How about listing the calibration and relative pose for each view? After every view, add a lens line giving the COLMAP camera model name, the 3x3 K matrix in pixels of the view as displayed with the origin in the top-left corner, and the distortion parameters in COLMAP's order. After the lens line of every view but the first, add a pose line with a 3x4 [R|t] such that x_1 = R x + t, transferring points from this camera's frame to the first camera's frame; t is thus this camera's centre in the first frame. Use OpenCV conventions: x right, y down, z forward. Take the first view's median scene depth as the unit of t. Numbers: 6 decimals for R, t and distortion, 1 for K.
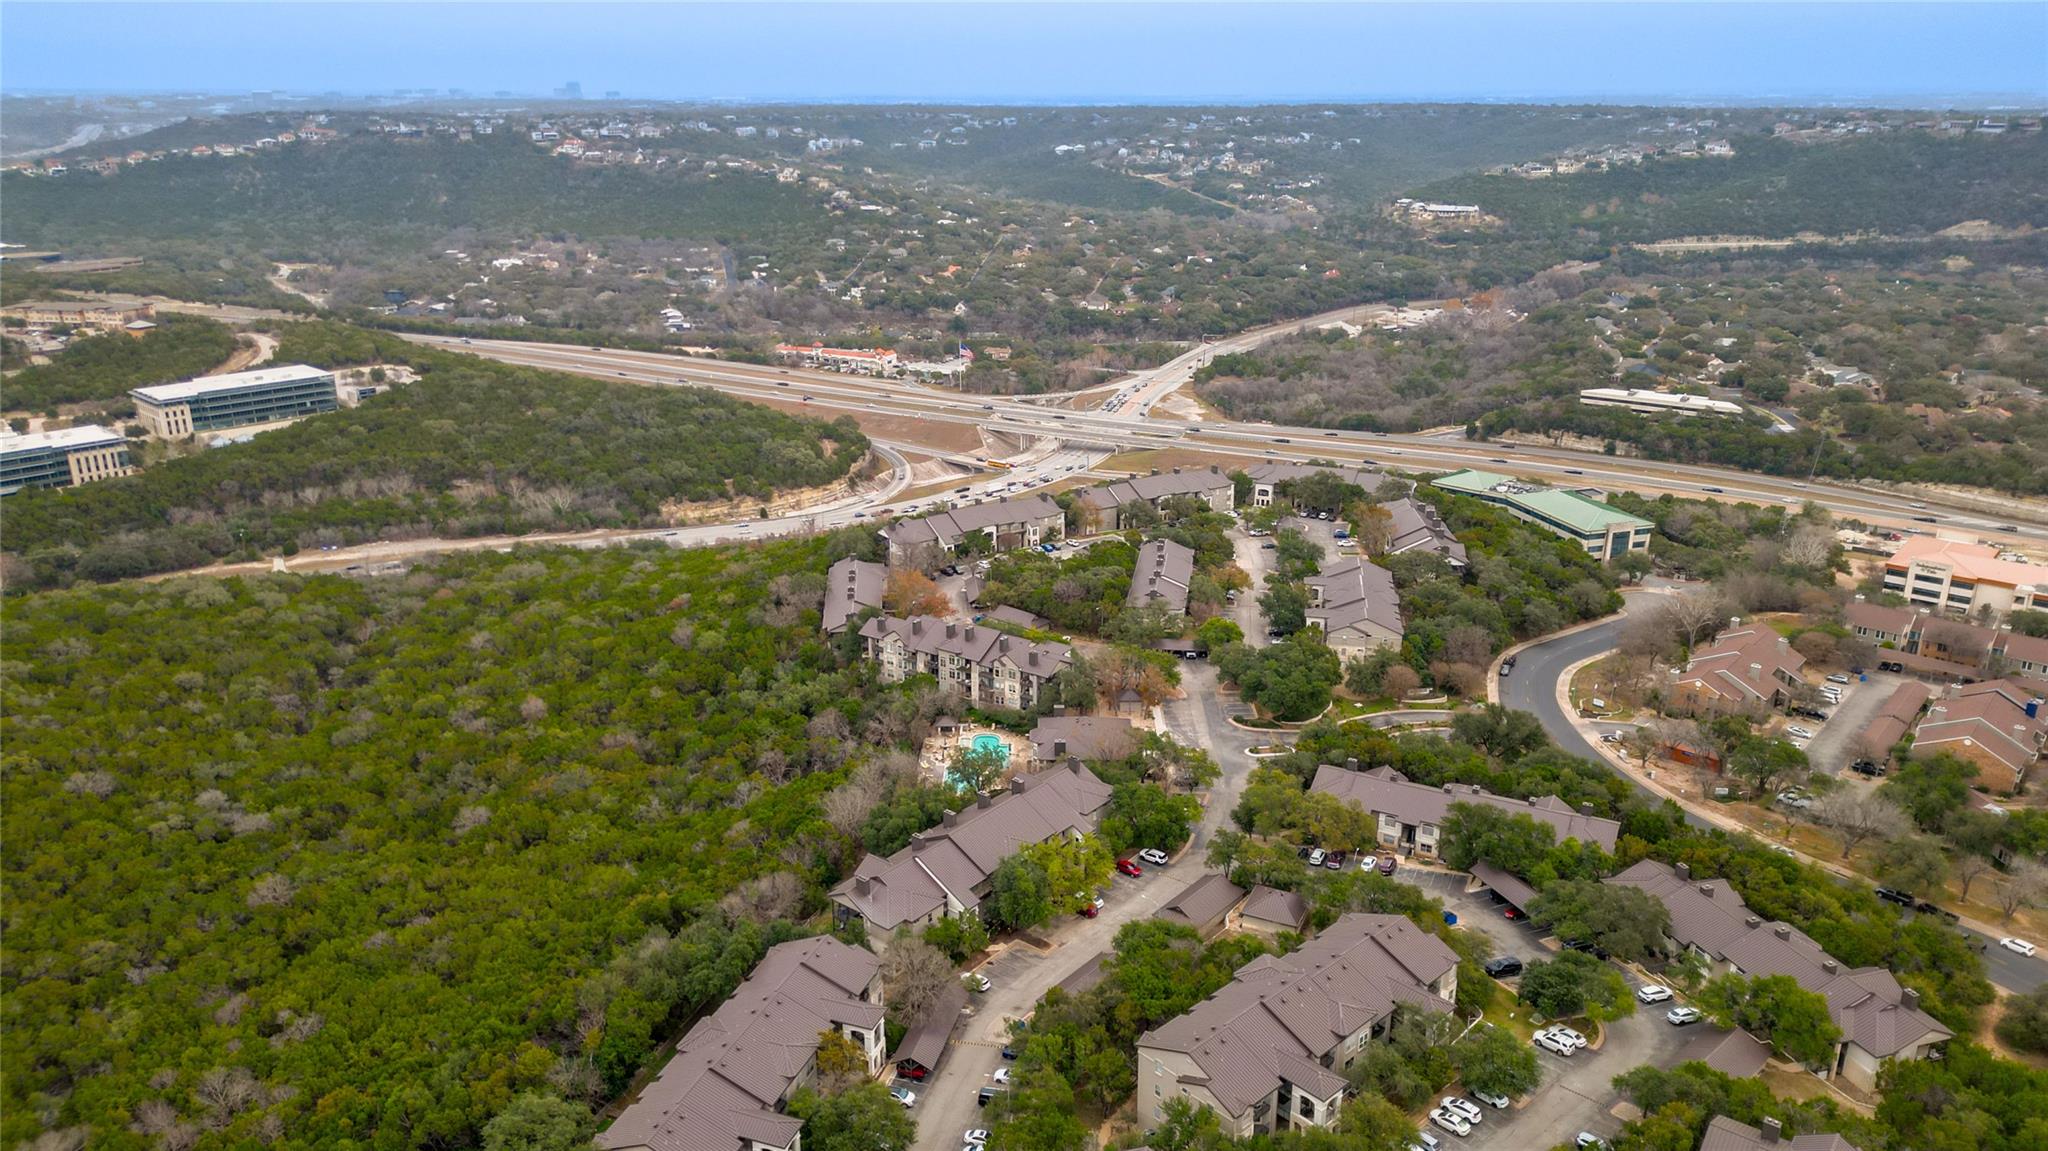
lens RADIAL K [[1412.2, 0, 1007.9], [0, 1412.2, 581.0], [0, 0, 1]] dist [0.094985, -0.093001]
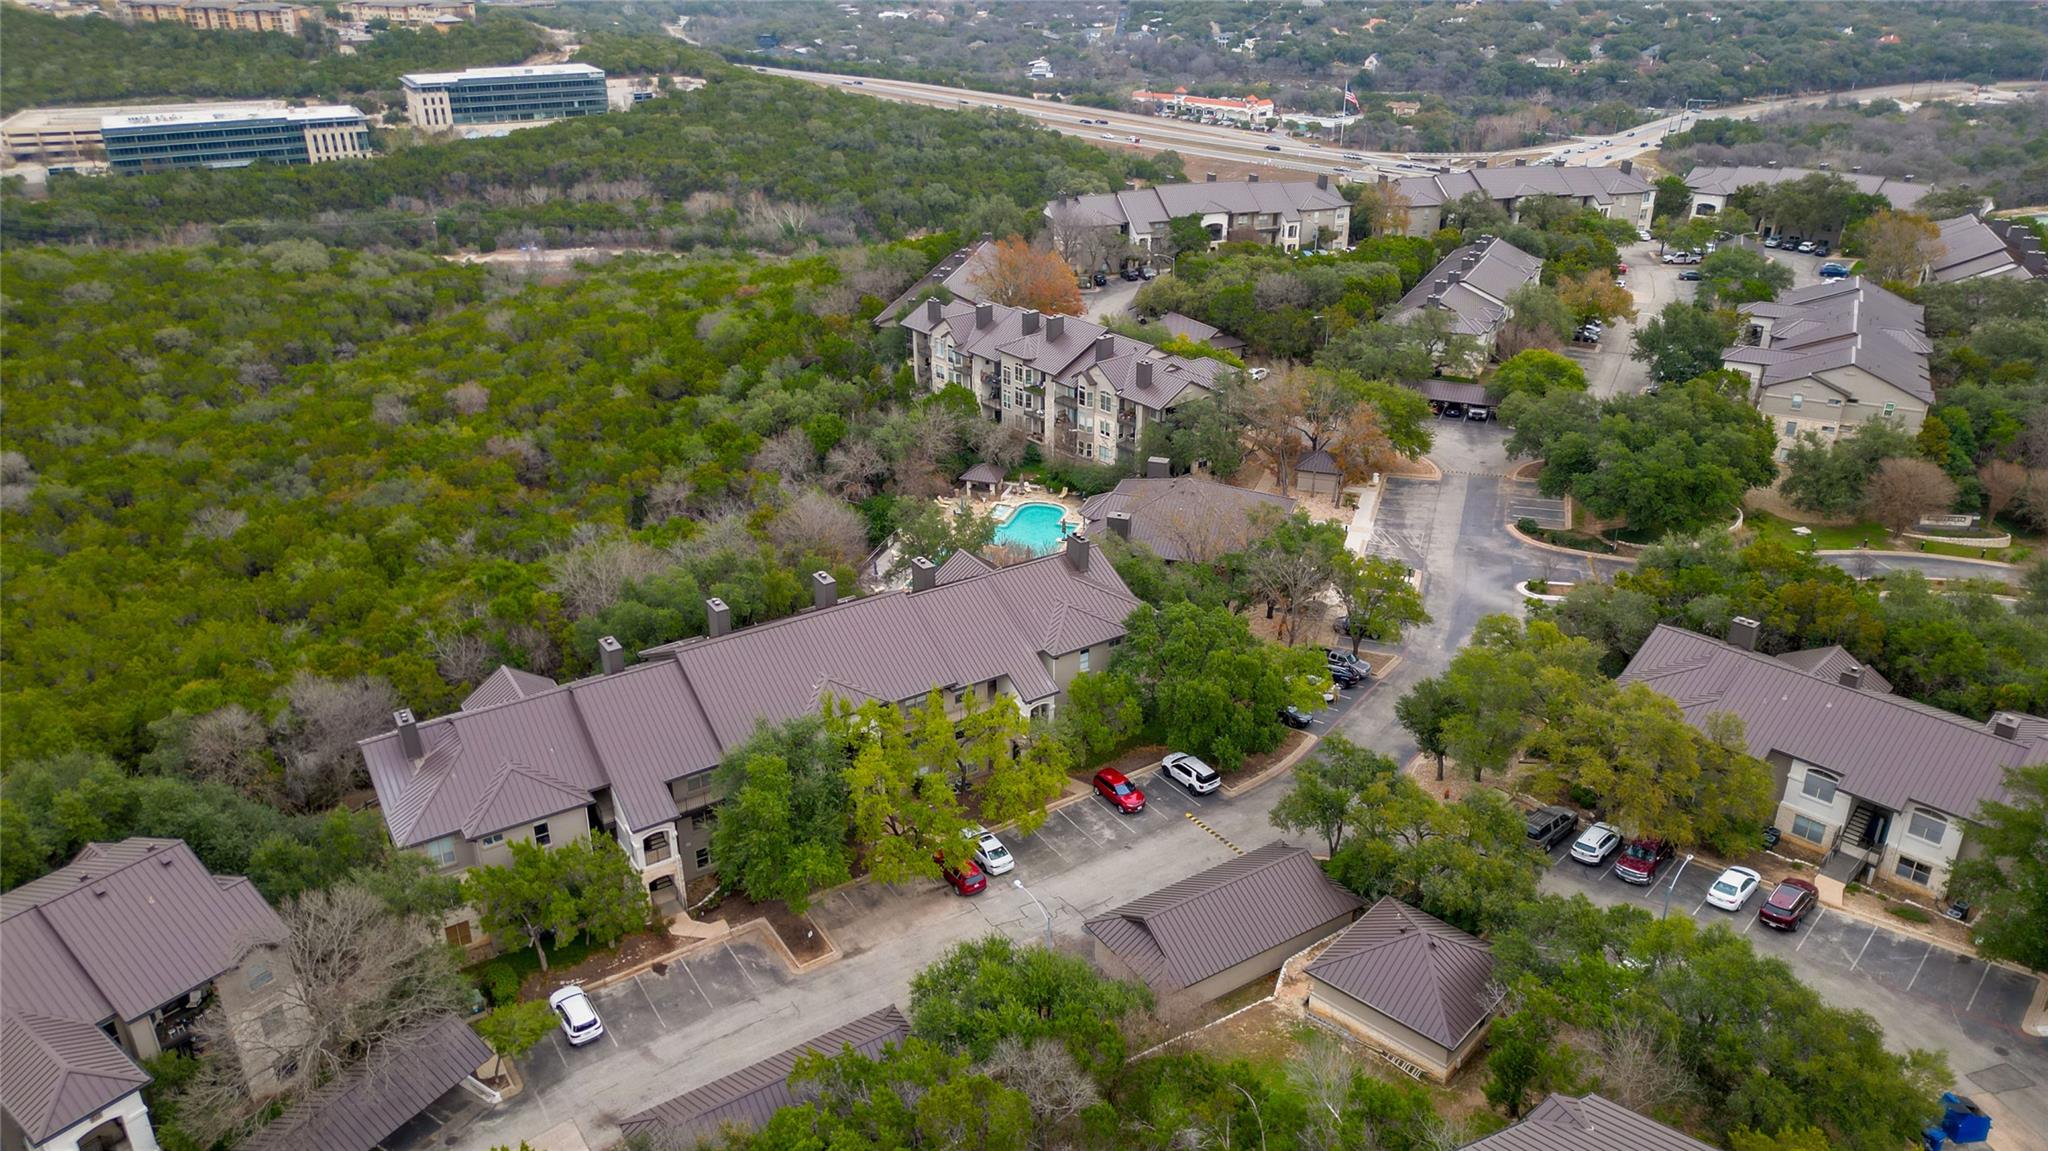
lens RADIAL K [[1412.2, 0, 1007.9], [0, 1412.2, 581.0], [0, 0, 1]] dist [0.094985, -0.093001]
pose [[0.953138, 0.128307, -0.273981, 0.084304], [-0.095458, 0.986897, 0.130086, 0.044768], [0.287082, -0.097836, 0.952897, 0.302958]]
